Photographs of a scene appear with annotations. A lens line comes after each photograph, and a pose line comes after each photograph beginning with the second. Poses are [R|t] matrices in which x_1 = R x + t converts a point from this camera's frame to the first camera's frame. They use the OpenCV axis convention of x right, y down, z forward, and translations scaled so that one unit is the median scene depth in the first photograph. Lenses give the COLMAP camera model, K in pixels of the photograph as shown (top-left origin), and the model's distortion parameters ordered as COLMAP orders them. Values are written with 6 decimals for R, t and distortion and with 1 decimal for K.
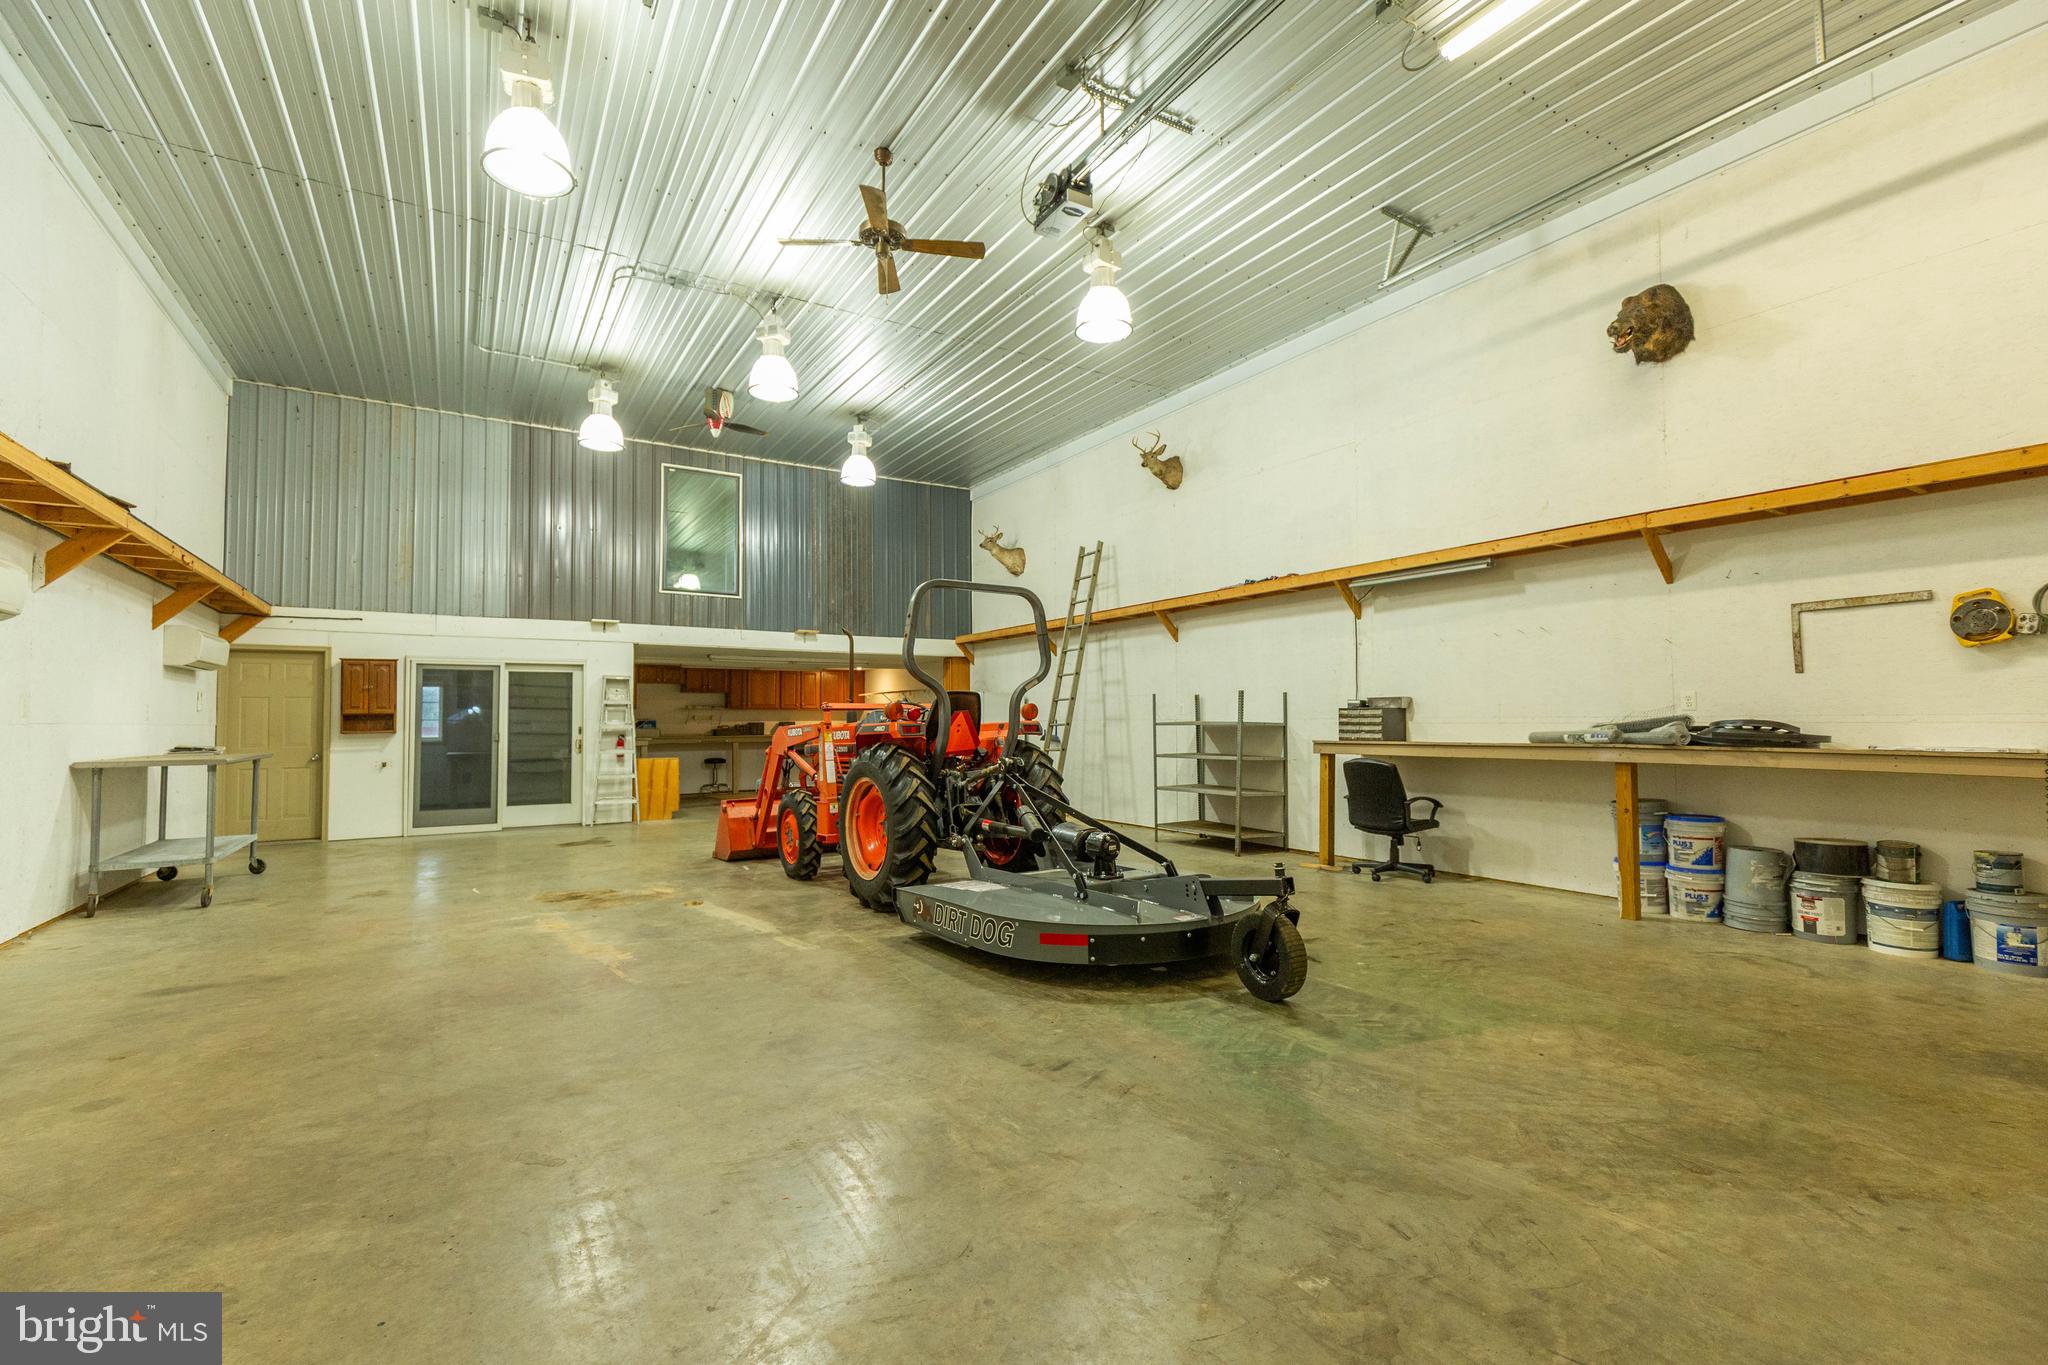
lens RADIAL K [[915.9, 0, 1041.6], [0, 915.9, 685.4], [0, 0, 1]] dist [0.009927, -0.001670]
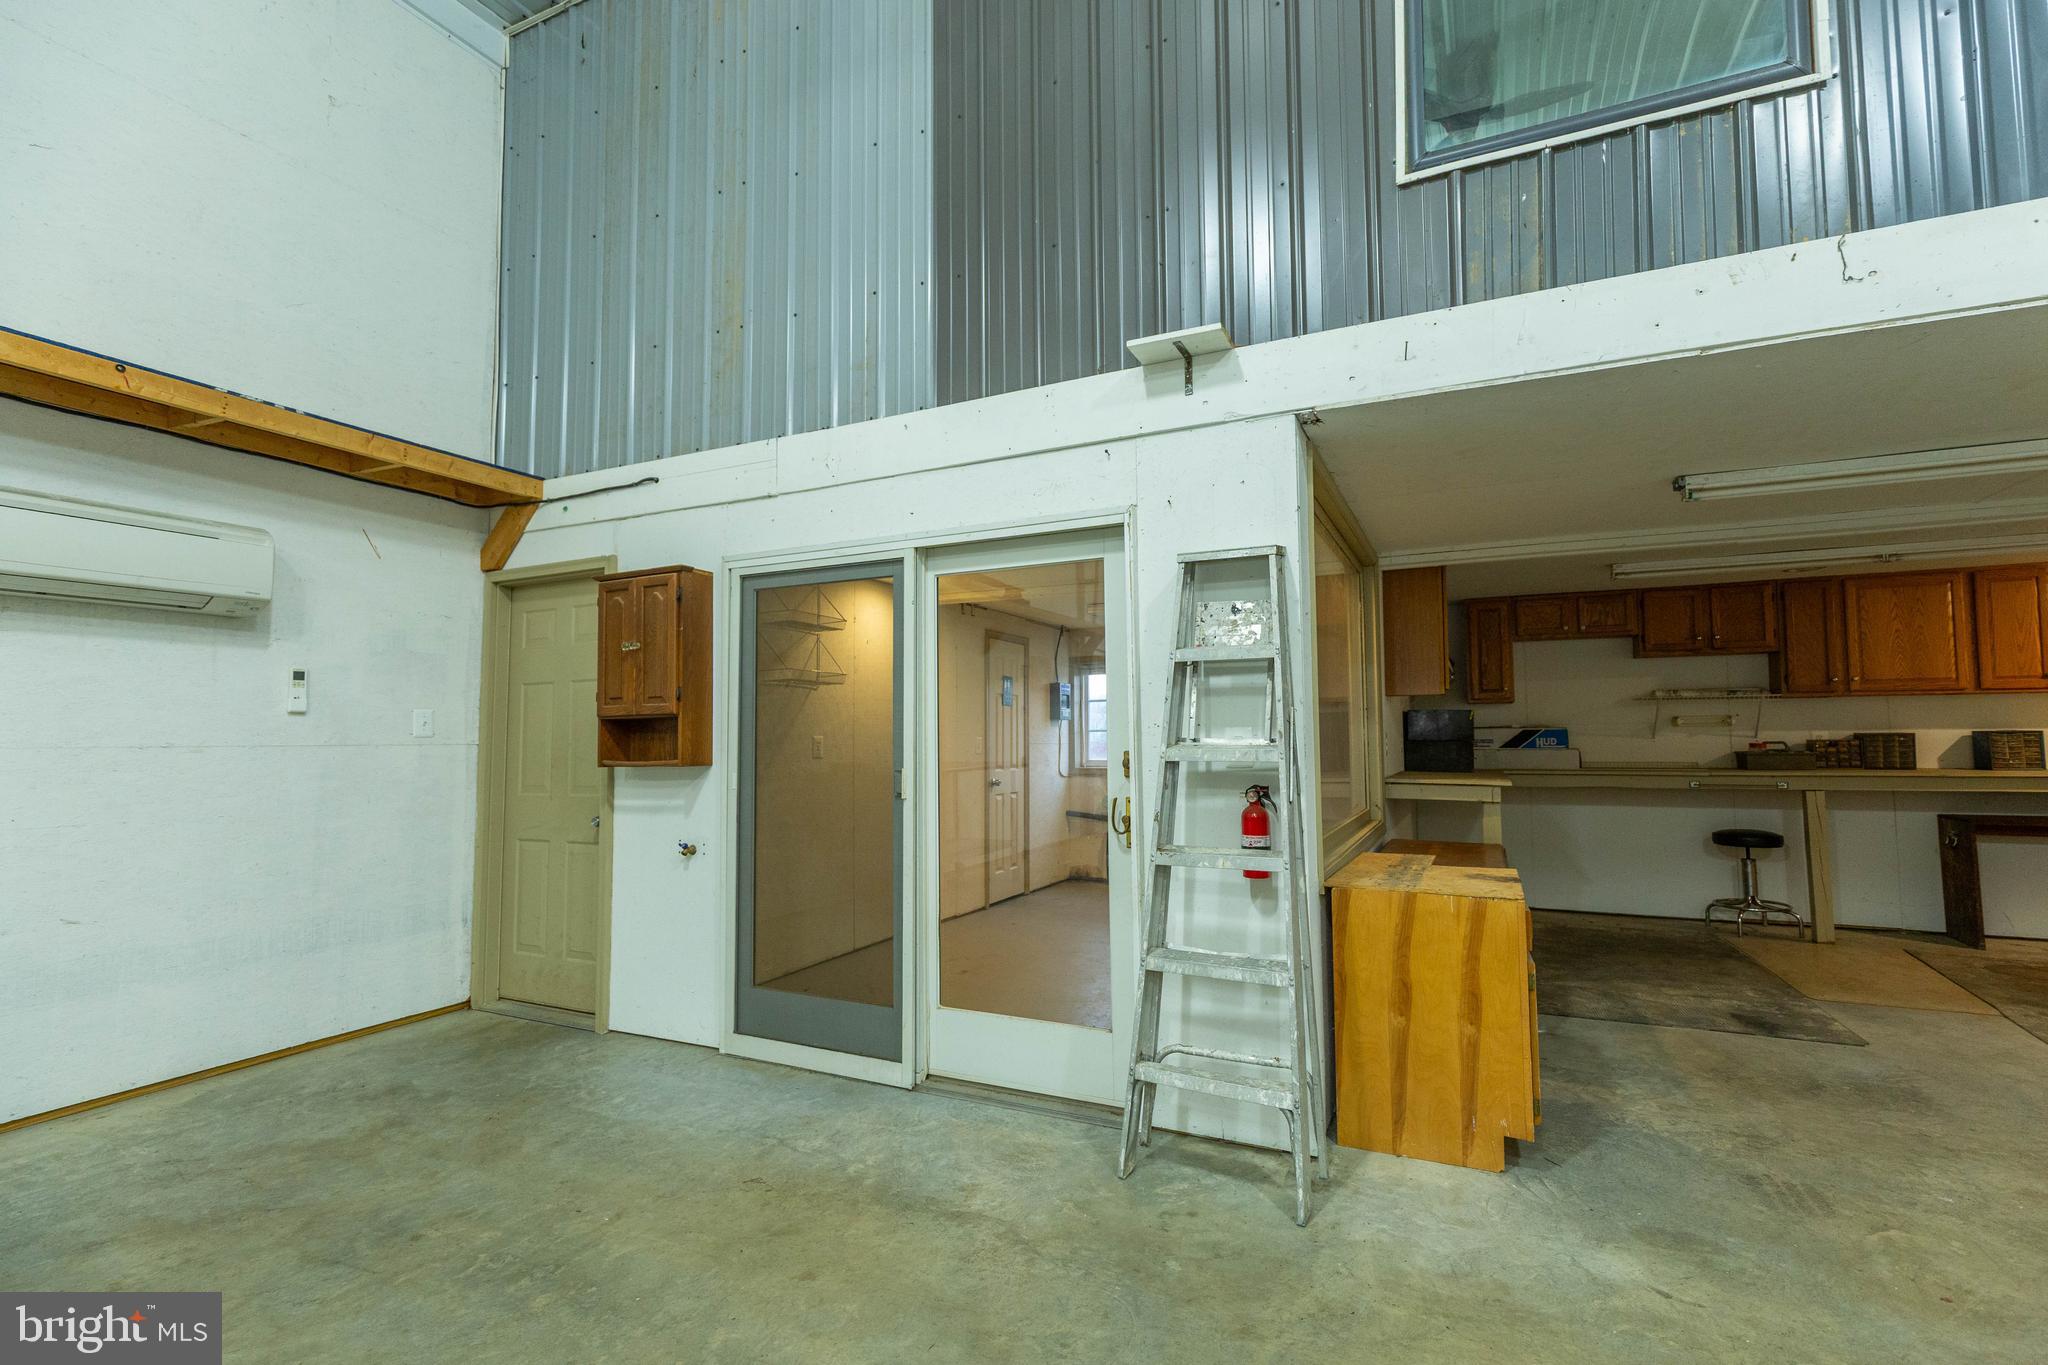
lens RADIAL K [[915.9, 0, 1042.6], [0, 915.9, 683.3], [0, 0, 1]] dist [0.009927, -0.001670]
pose [[0.536727, -0.047806, -0.842401, -0.227345], [0.037530, 0.998758, -0.032767, 0.025755], [0.842921, -0.014029, 0.537854, 0.661875]]
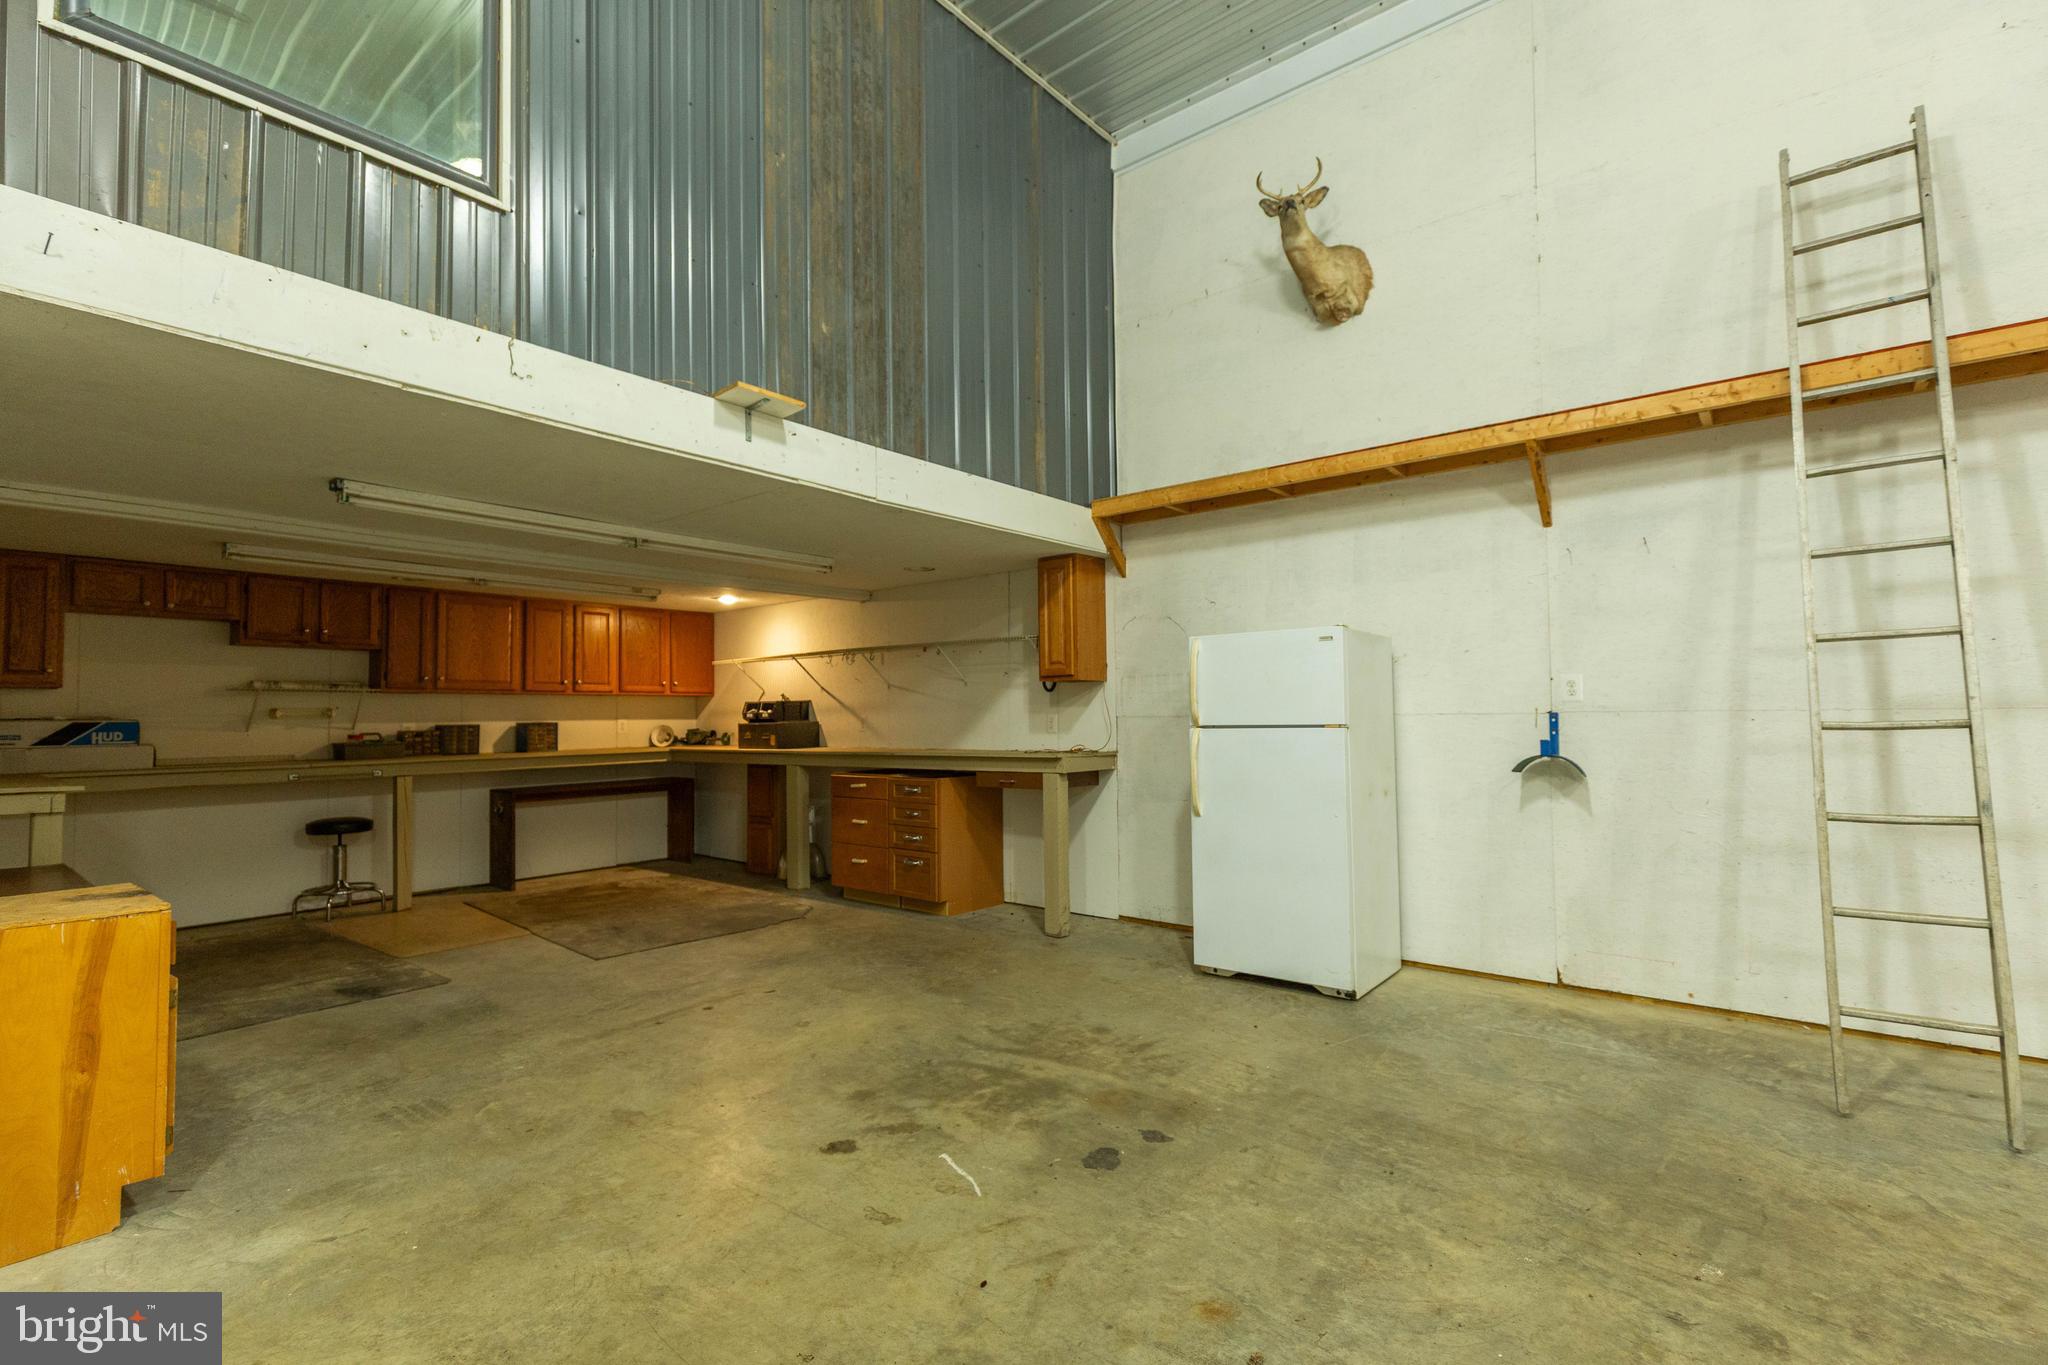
lens RADIAL K [[915.9, 0, 1034.5], [0, 915.9, 684.6], [0, 0, 1]] dist [0.009927, -0.001670]
pose [[0.948933, 0.006536, 0.315410, -0.236649], [-0.006970, 0.999976, 0.000247, 0.024875], [-0.315401, -0.002432, 0.948955, 0.635695]]
